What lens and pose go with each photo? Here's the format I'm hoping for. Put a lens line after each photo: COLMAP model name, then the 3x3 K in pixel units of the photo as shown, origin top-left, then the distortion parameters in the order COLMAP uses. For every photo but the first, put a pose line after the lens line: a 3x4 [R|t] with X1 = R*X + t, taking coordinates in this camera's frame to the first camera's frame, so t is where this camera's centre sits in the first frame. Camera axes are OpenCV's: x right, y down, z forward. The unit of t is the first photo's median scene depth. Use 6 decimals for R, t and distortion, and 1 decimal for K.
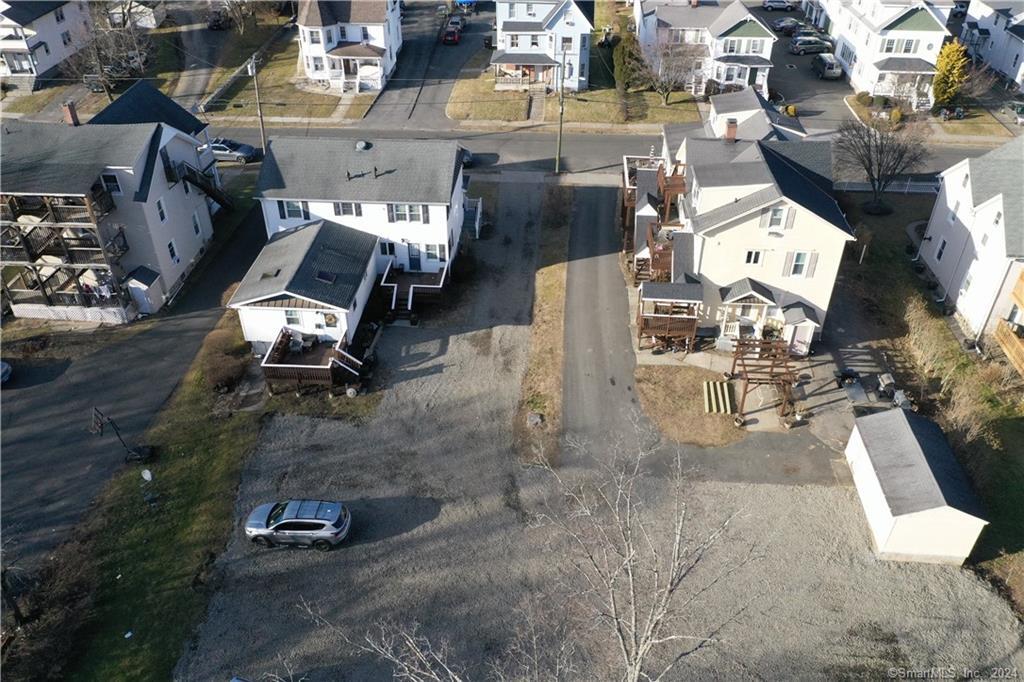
lens RADIAL K [[801.5, 0, 514.0], [0, 801.5, 341.2], [0, 0, 1]] dist [-0.010621, -0.000303]
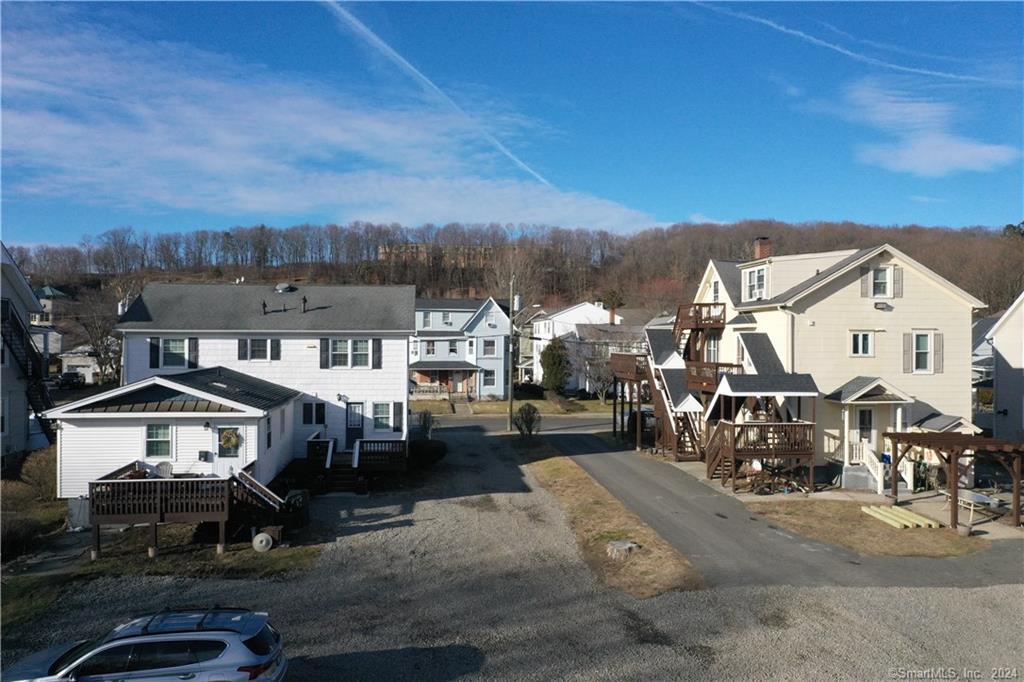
lens RADIAL K [[801.5, 0, 511.5], [0, 801.5, 341.8], [0, 0, 1]] dist [-0.010621, -0.000303]
pose [[0.983071, -0.000628, 0.183222, -0.122135], [0.107638, 0.811222, -0.574746, 0.240258], [-0.148273, 0.584738, 0.797557, 0.426802]]
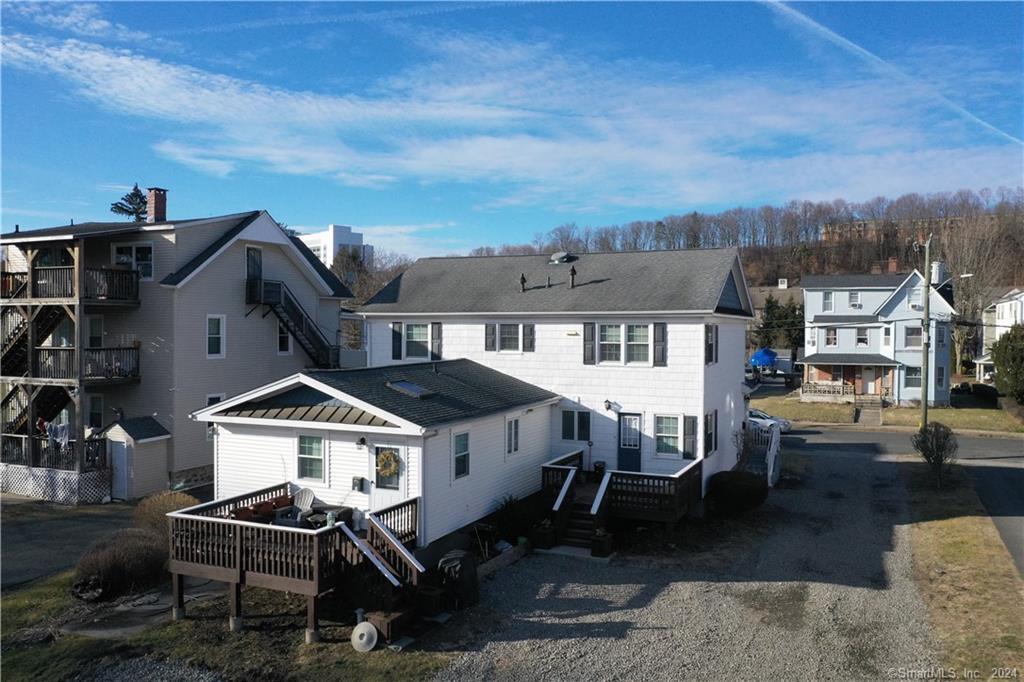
lens RADIAL K [[801.5, 0, 509.7], [0, 801.5, 343.1], [0, 0, 1]] dist [-0.010621, -0.000303]
pose [[0.935604, 0.005485, -0.353008, -0.025585], [-0.206359, 0.819789, -0.534192, 0.113658], [0.286463, 0.572639, 0.768130, 0.605596]]
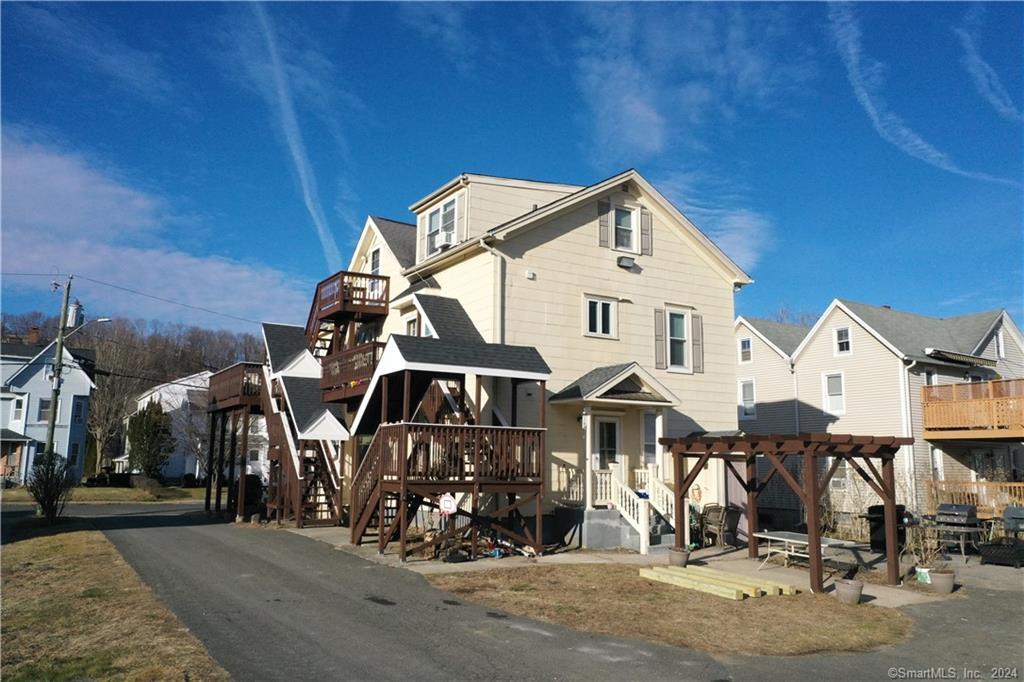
lens RADIAL K [[801.5, 0, 508.8], [0, 801.5, 342.5], [0, 0, 1]] dist [-0.010621, -0.000303]
pose [[0.818712, 0.093420, 0.566554, 0.002078], [0.329667, 0.731383, -0.596991, 0.141144], [-0.470139, 0.675538, 0.567995, 0.693917]]
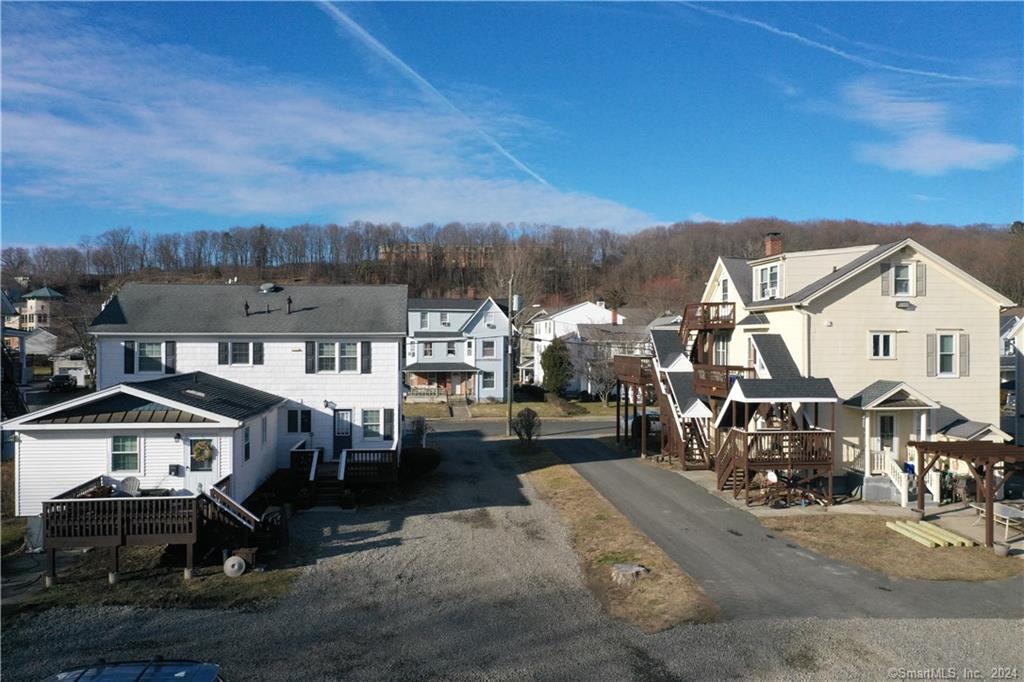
lens RADIAL K [[801.5, 0, 510.9], [0, 801.5, 341.9], [0, 0, 1]] dist [-0.010621, -0.000303]
pose [[0.983568, -0.003906, 0.180497, -0.111370], [0.108651, 0.811257, -0.574505, 0.215787], [-0.144185, 0.584676, 0.798351, 0.456813]]
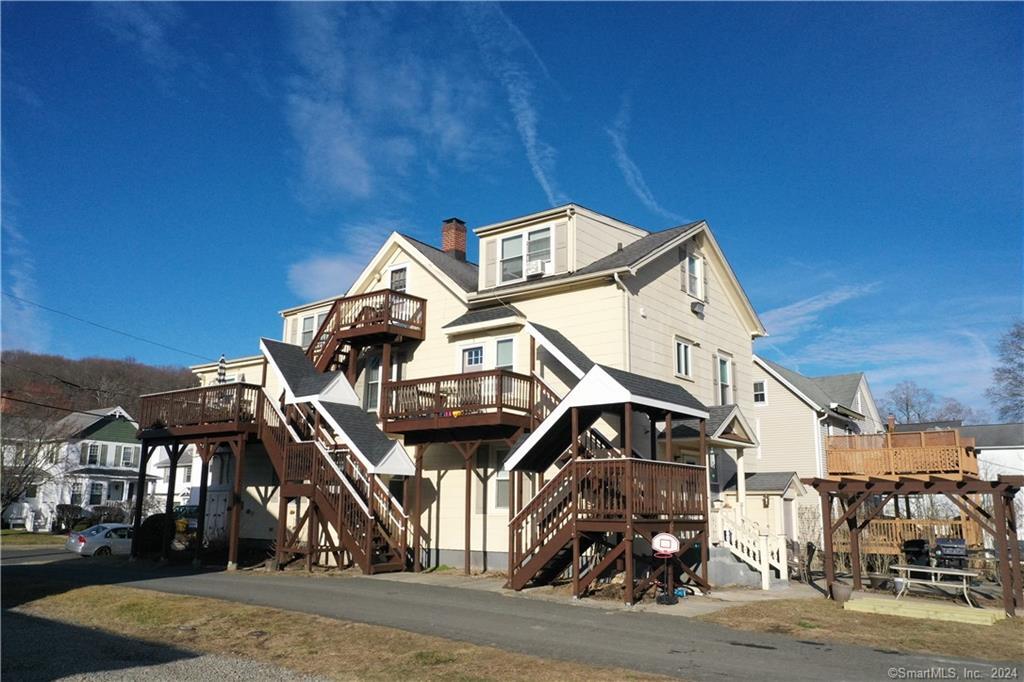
lens RADIAL K [[801.5, 0, 509.7], [0, 801.5, 345.6], [0, 0, 1]] dist [-0.010621, -0.000303]
pose [[0.559932, 0.170597, 0.810785, -0.120646], [0.476658, 0.734090, -0.483642, 0.058956], [-0.677697, 0.657274, 0.329723, 0.812297]]
